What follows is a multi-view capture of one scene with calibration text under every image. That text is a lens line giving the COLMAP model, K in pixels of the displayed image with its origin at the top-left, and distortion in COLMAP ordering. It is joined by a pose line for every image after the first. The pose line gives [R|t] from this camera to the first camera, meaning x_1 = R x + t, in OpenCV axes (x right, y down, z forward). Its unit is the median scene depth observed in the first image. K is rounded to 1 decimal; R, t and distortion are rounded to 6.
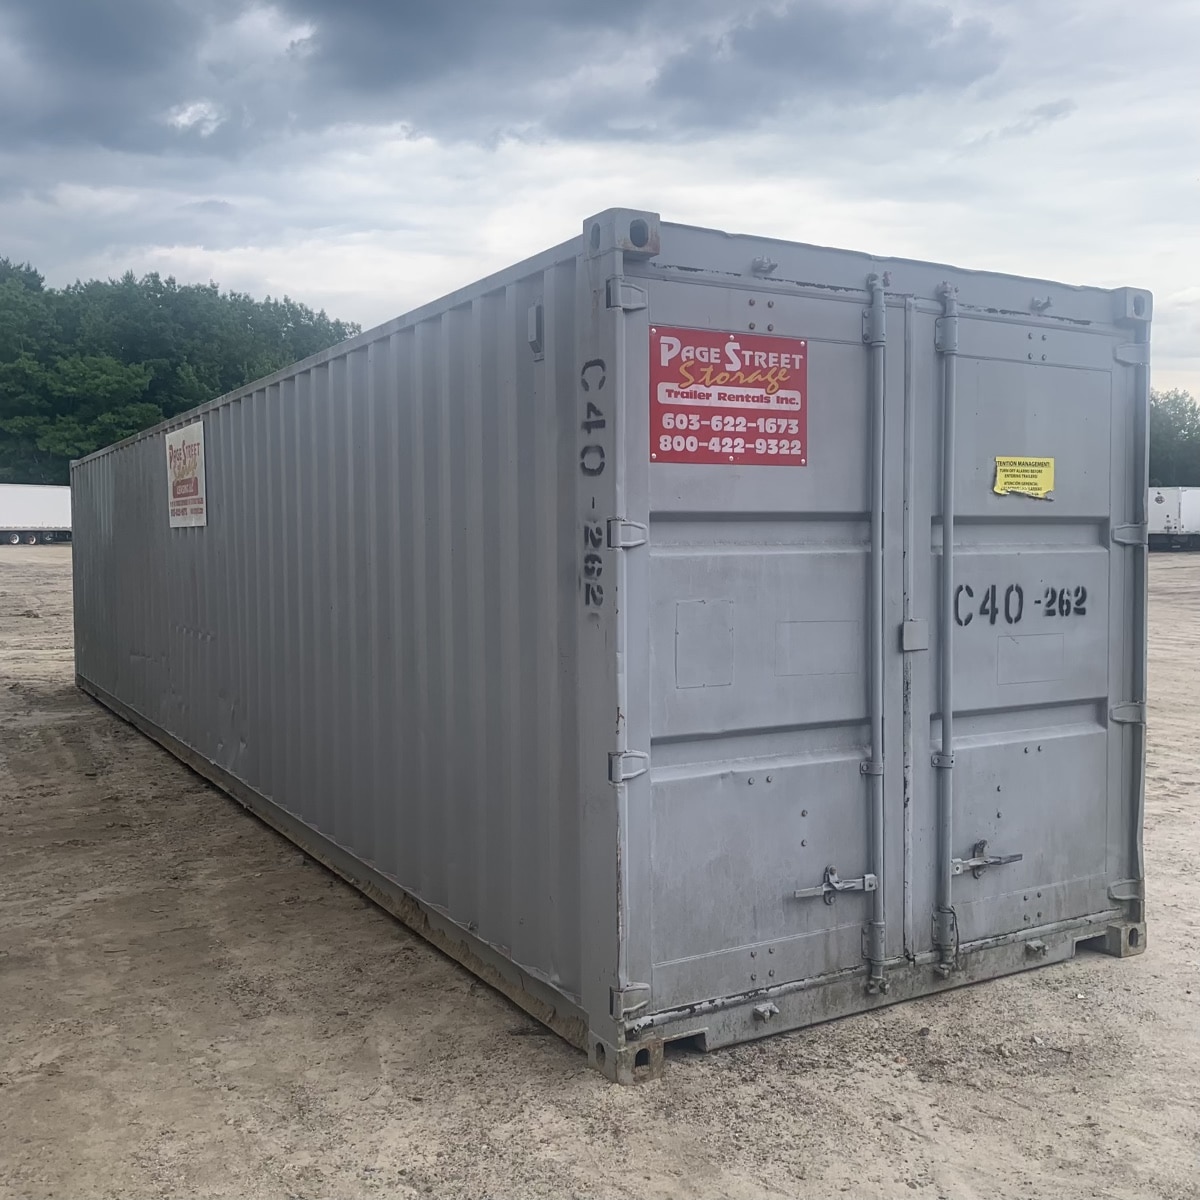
lens RADIAL K [[1234.6, 0, 589.7], [0, 1234.6, 603.1], [0, 0, 1]] dist [0.012012, 0.000000]
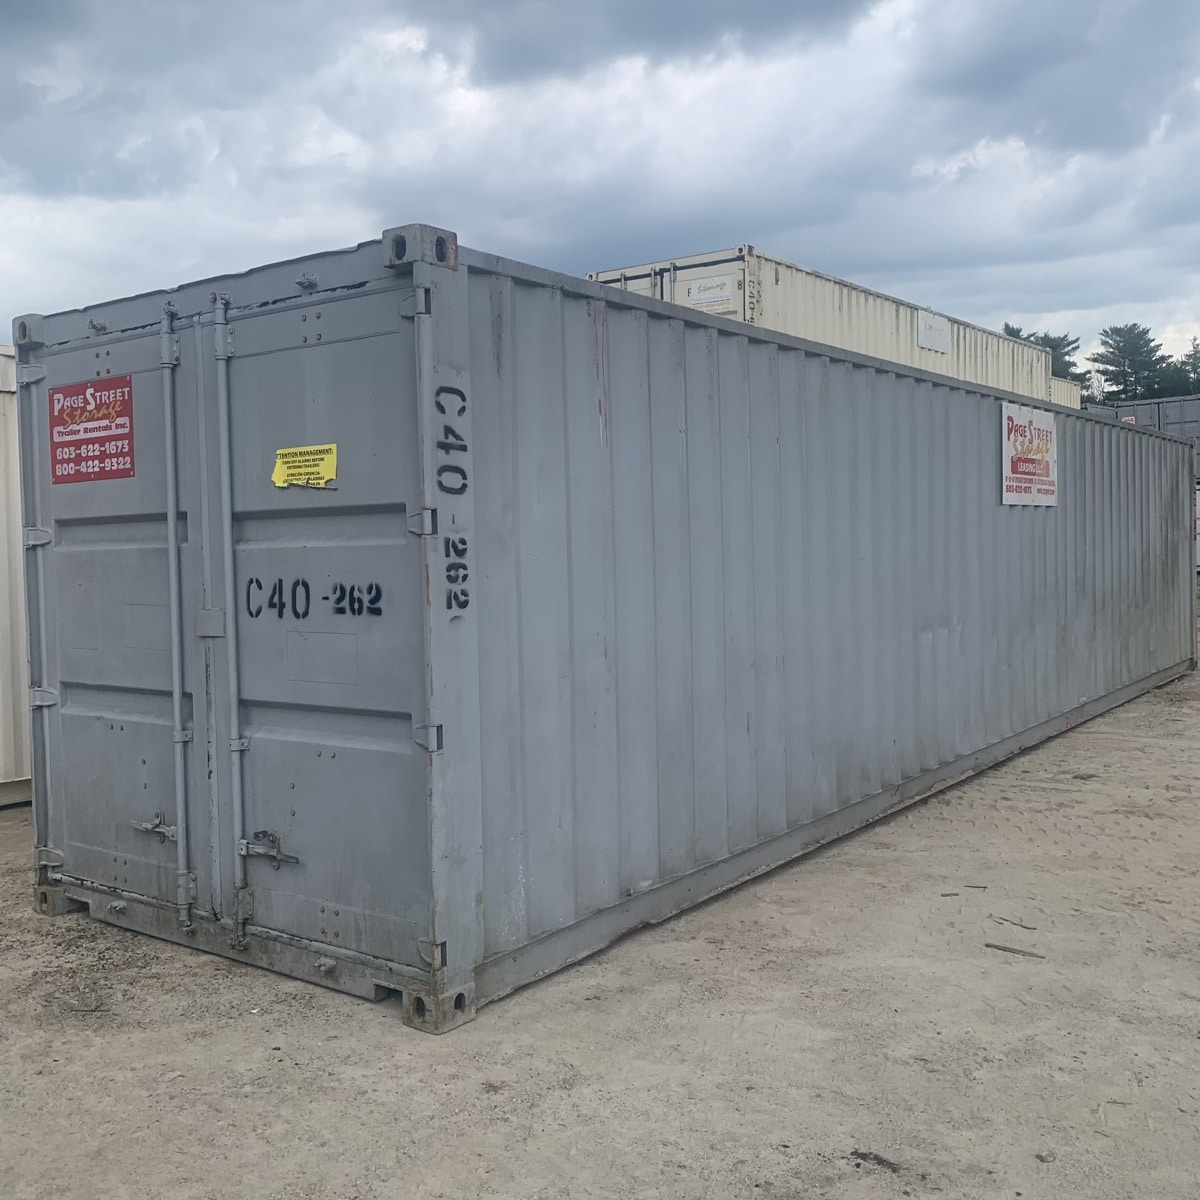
lens RADIAL K [[1234.6, 0, 592.7], [0, 1234.6, 594.6], [0, 0, 1]] dist [0.012012, 0.000000]
pose [[0.397754, 0.035796, -0.916794, 1.446484], [-0.026303, 0.999273, 0.027604, -0.038777], [0.917115, 0.013135, 0.398406, 0.904303]]
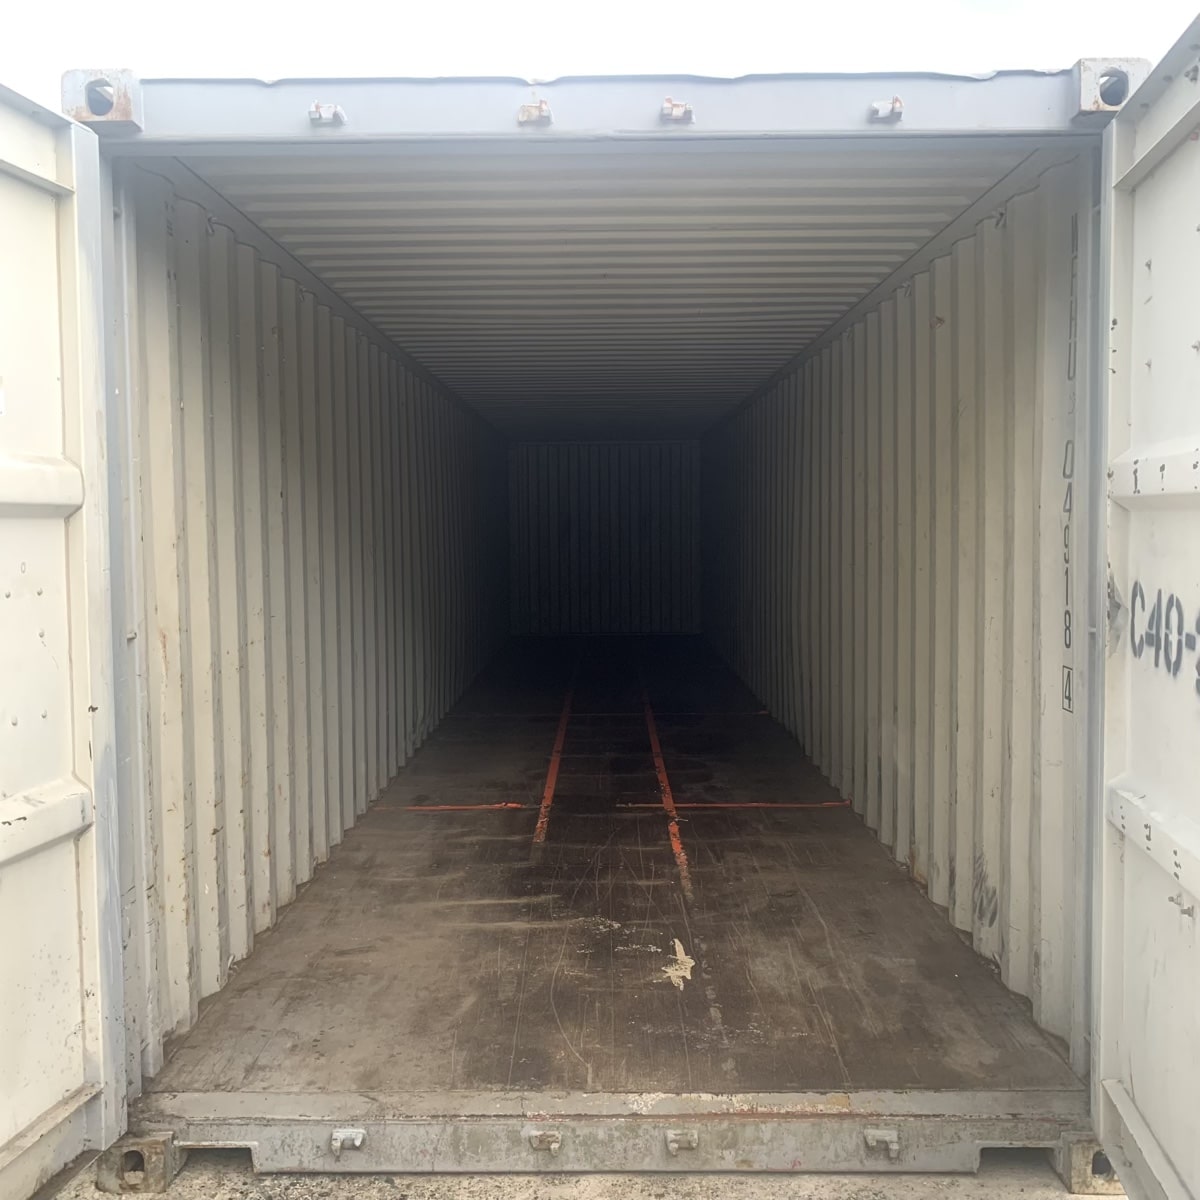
lens RADIAL K [[1234.6, 0, 600.3], [0, 1234.6, 601.5], [0, 0, 1]] dist [0.012012, 0.000000]
pose [[0.860796, 0.031163, -0.507995, 0.615015], [-0.022111, 0.999471, 0.023846, -0.010329], [0.508469, -0.009294, 0.861030, 0.430260]]
